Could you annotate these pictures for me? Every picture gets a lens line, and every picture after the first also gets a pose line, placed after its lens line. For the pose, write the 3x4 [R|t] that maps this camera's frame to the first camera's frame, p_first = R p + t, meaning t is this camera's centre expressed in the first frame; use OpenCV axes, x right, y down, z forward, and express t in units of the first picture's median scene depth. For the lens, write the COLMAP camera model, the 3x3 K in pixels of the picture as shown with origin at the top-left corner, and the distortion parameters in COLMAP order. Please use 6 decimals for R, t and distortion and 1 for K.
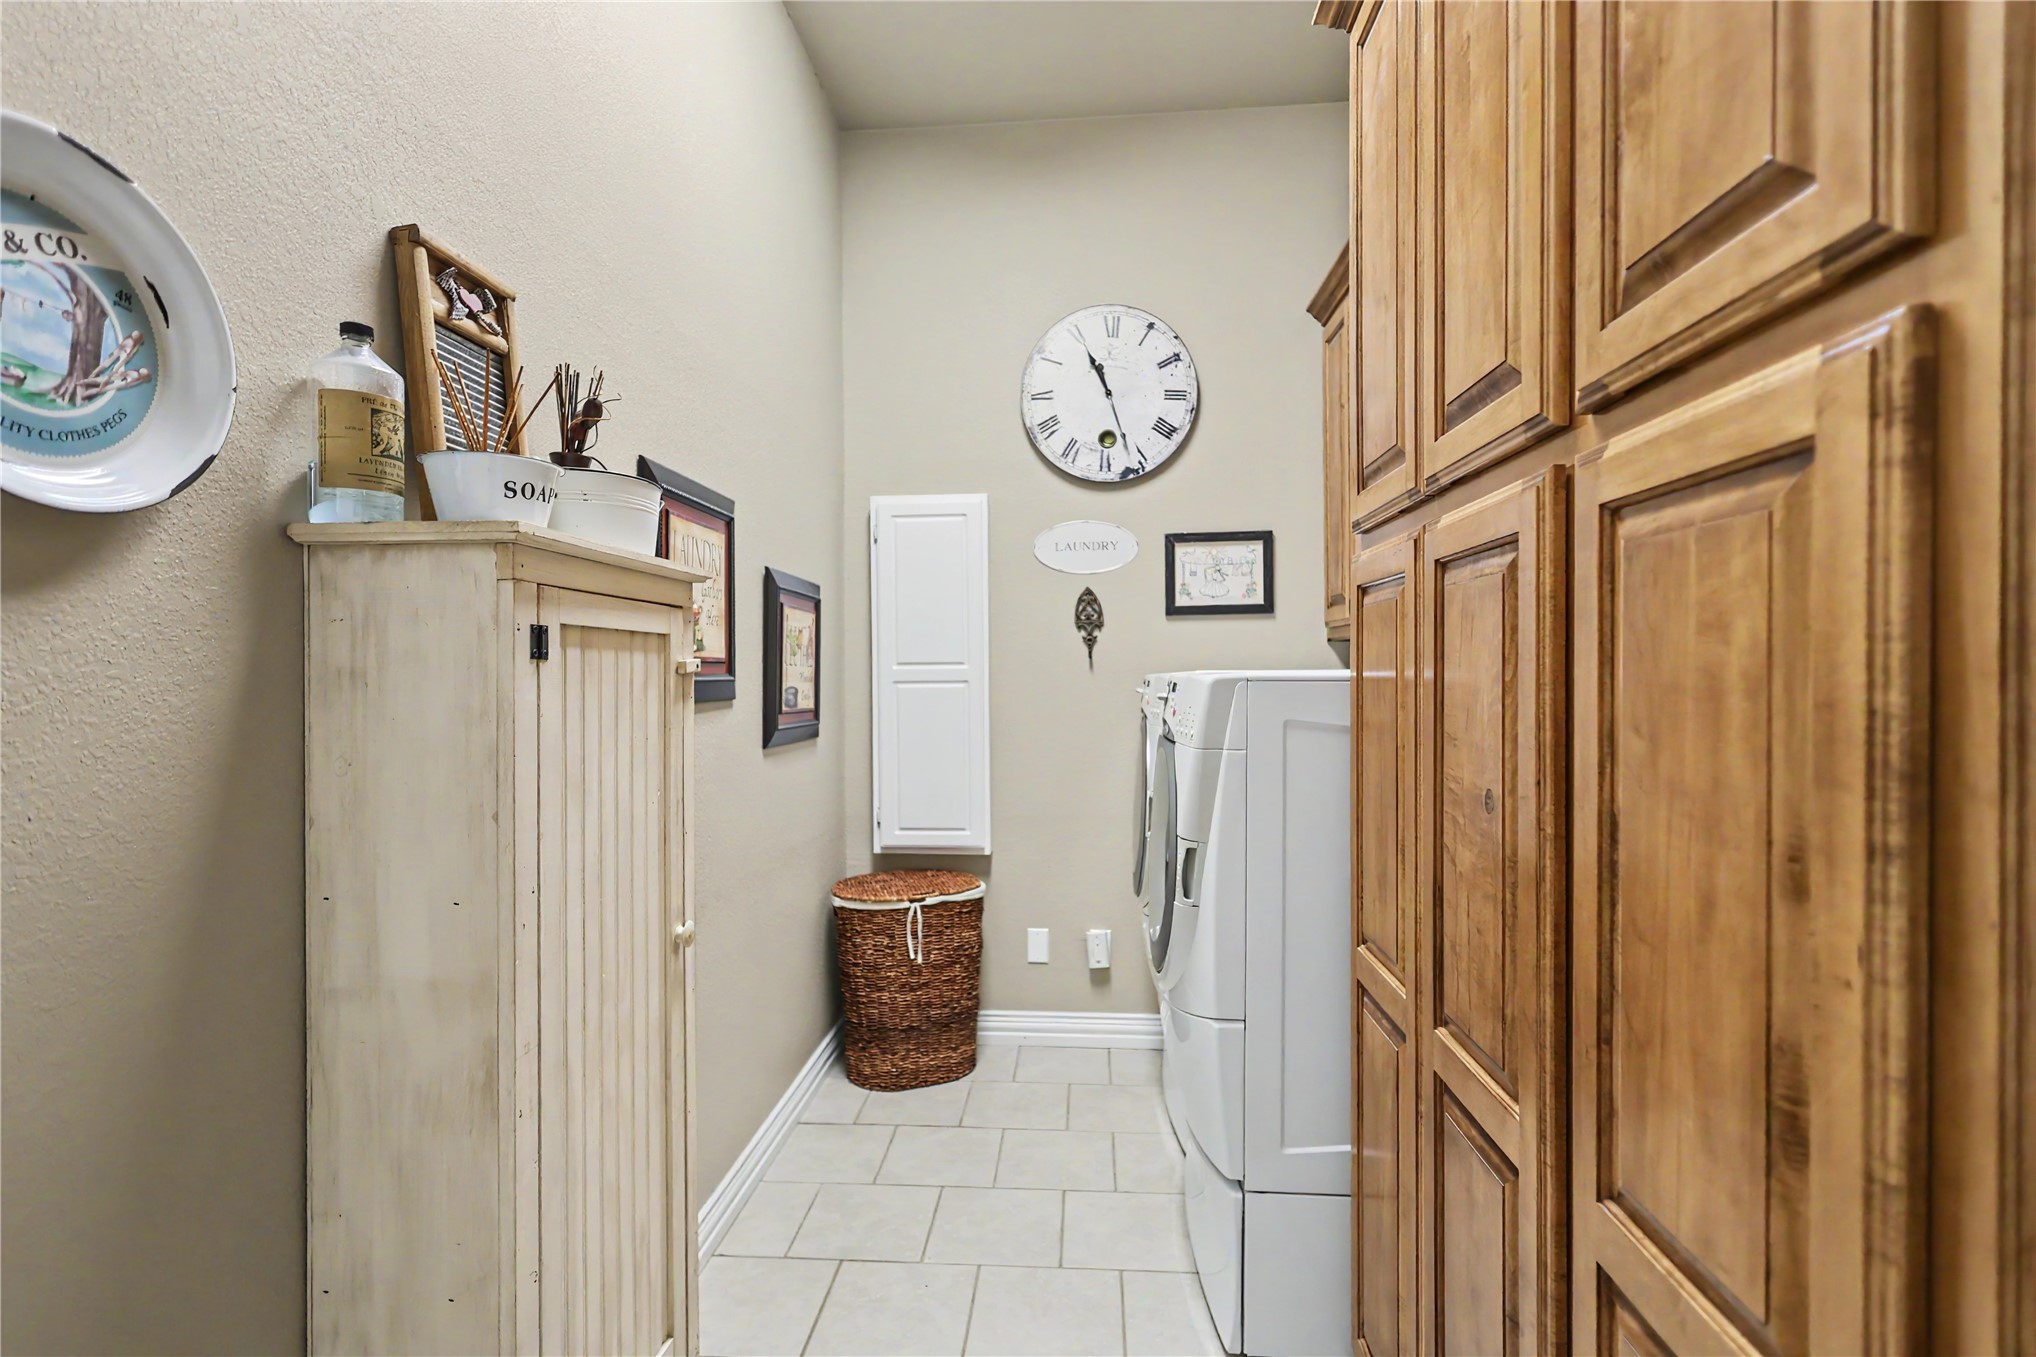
lens RADIAL K [[936.7, 0, 1015.8], [0, 936.7, 677.9], [0, 0, 1]] dist [0.000171, 0.000539]
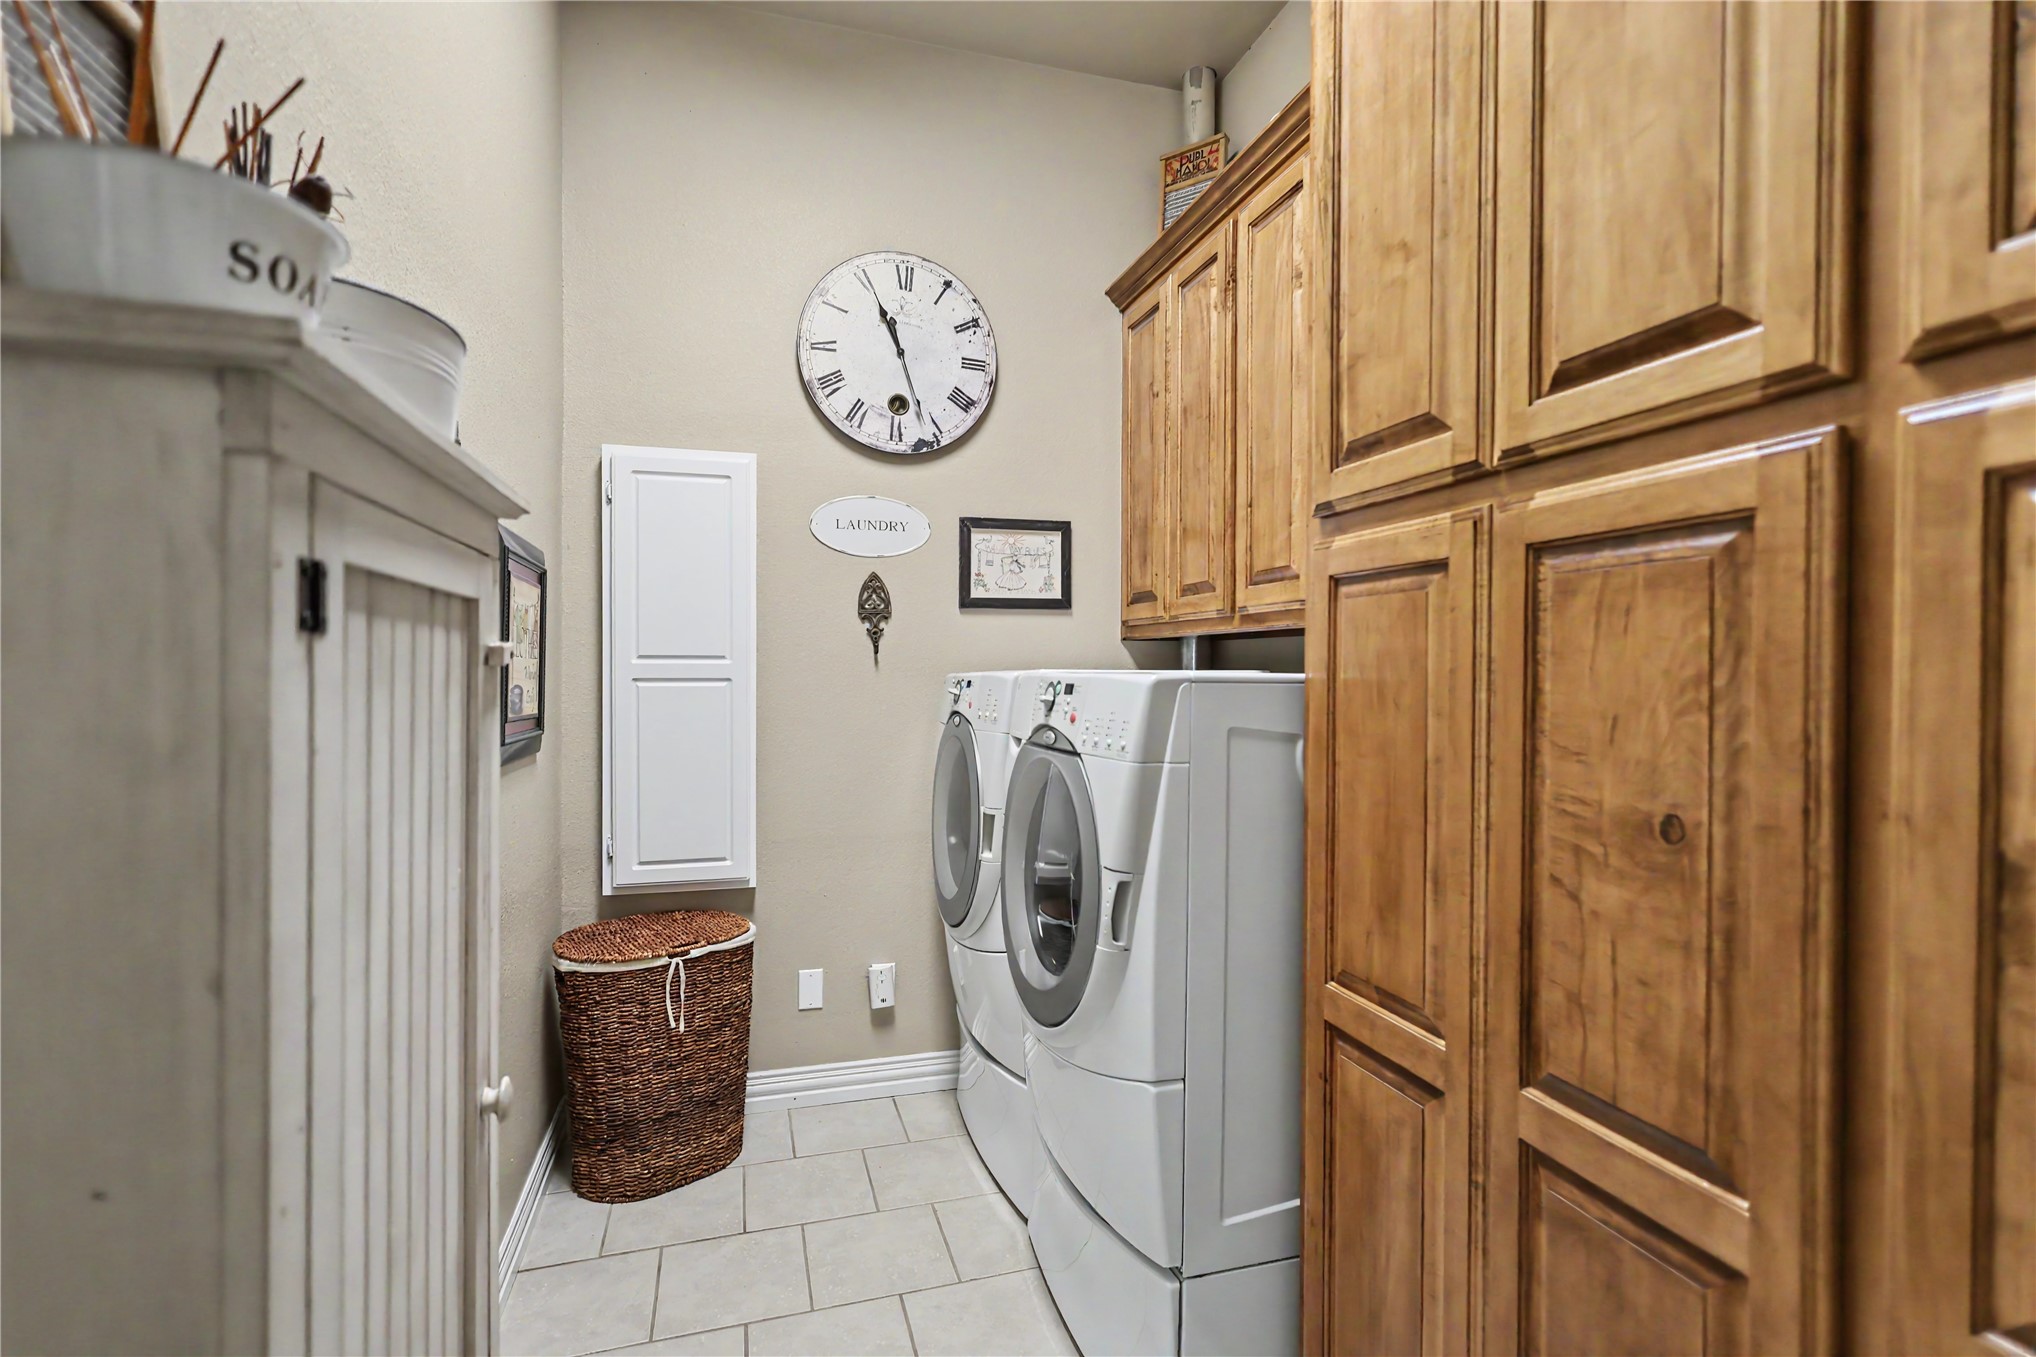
lens RADIAL K [[936.7, 0, 1018.8], [0, 936.7, 678.5], [0, 0, 1]] dist [0.000171, 0.000539]
pose [[0.933148, 0.007207, 0.359421, -0.119491], [-0.008164, 0.999966, 0.001146, -0.000072], [-0.359400, -0.004003, 0.933175, 0.148673]]
